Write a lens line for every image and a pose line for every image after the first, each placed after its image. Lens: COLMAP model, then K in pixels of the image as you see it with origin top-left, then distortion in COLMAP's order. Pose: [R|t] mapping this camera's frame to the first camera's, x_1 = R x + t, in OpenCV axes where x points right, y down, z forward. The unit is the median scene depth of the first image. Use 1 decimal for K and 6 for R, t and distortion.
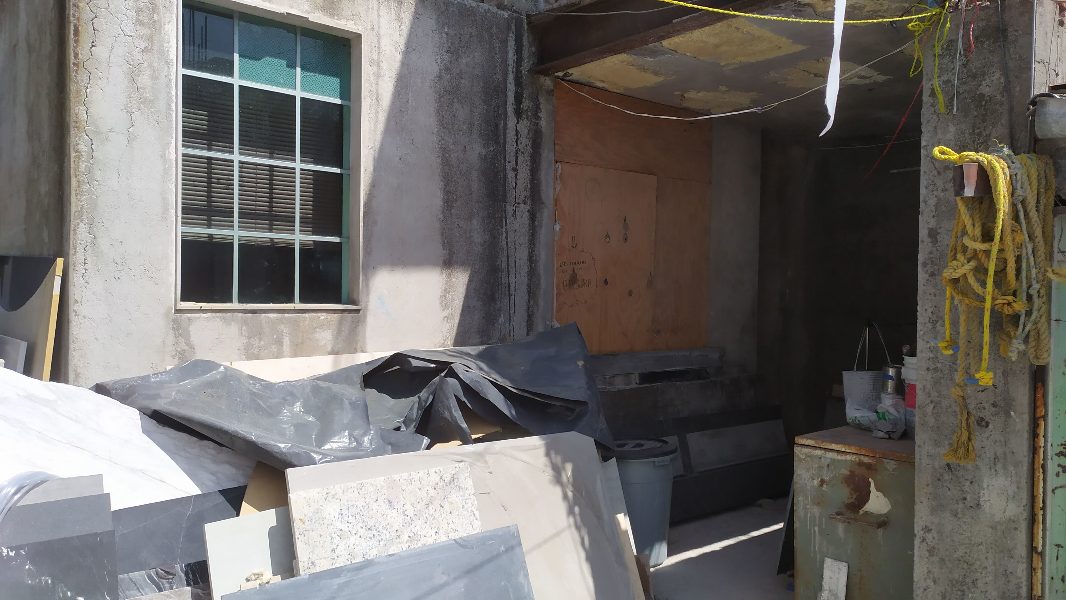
lens RADIAL K [[798.1, 0, 533.0], [0, 798.1, 300.0], [0, 0, 1]] dist [0.068133, -0.059141]
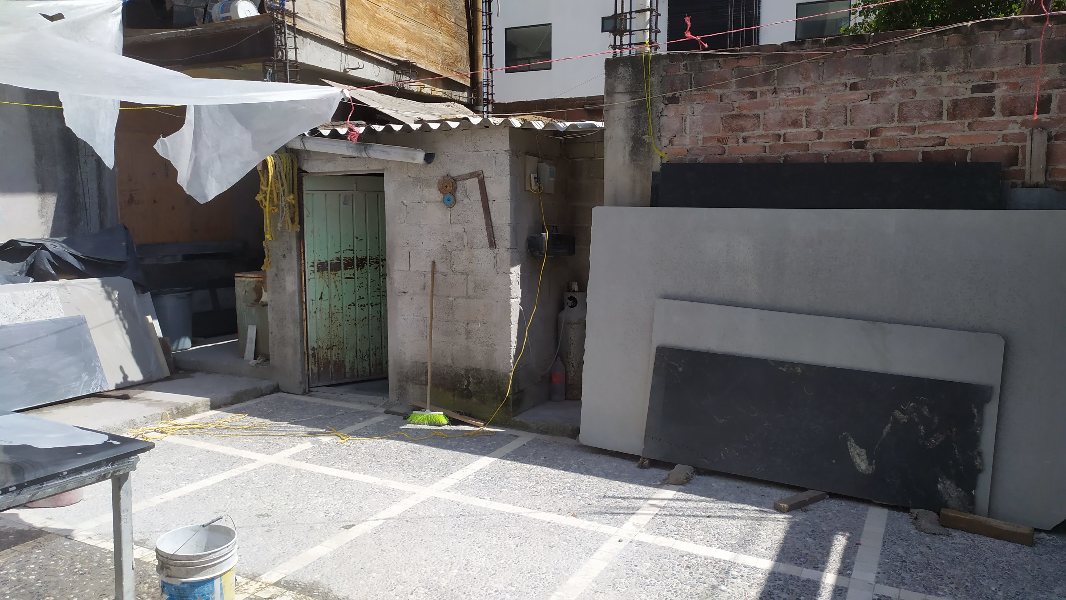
lens RADIAL K [[798.1, 0, 533.0], [0, 798.1, 300.0], [0, 0, 1]] dist [0.068133, -0.059141]
pose [[0.920817, -0.059025, 0.385503, 0.218135], [0.018861, 0.994064, 0.107152, 0.023473], [-0.389539, -0.091396, 0.916464, -1.265502]]
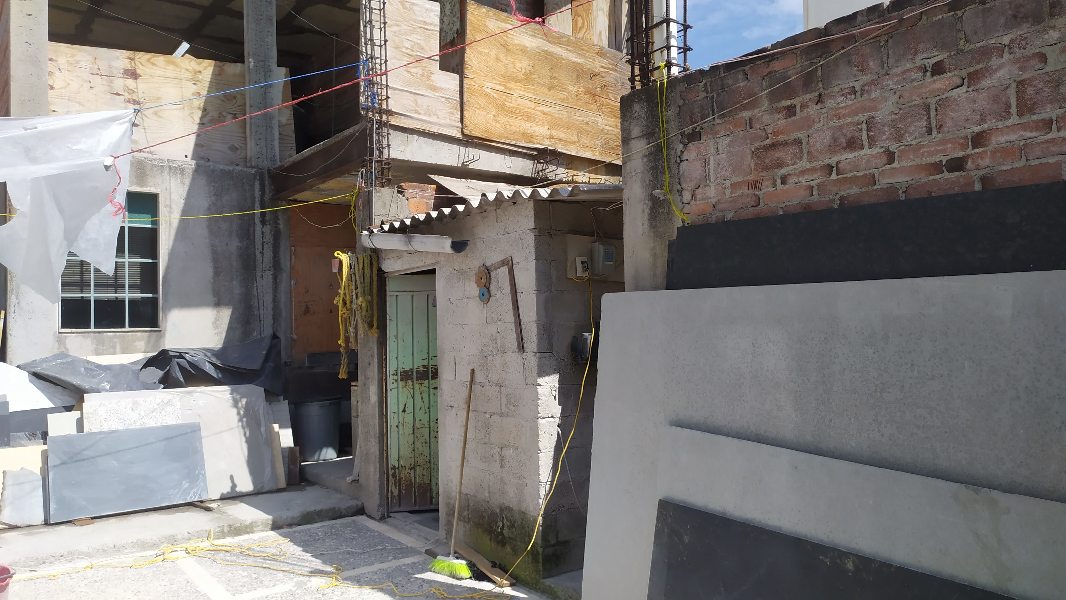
lens RADIAL K [[798.1, 0, 533.0], [0, 798.1, 300.0], [0, 0, 1]] dist [0.068133, -0.059141]
pose [[0.996771, -0.041611, -0.068677, 0.907772], [0.038571, 0.998242, -0.045007, 0.067372], [0.070429, 0.042213, 0.996623, -1.003642]]
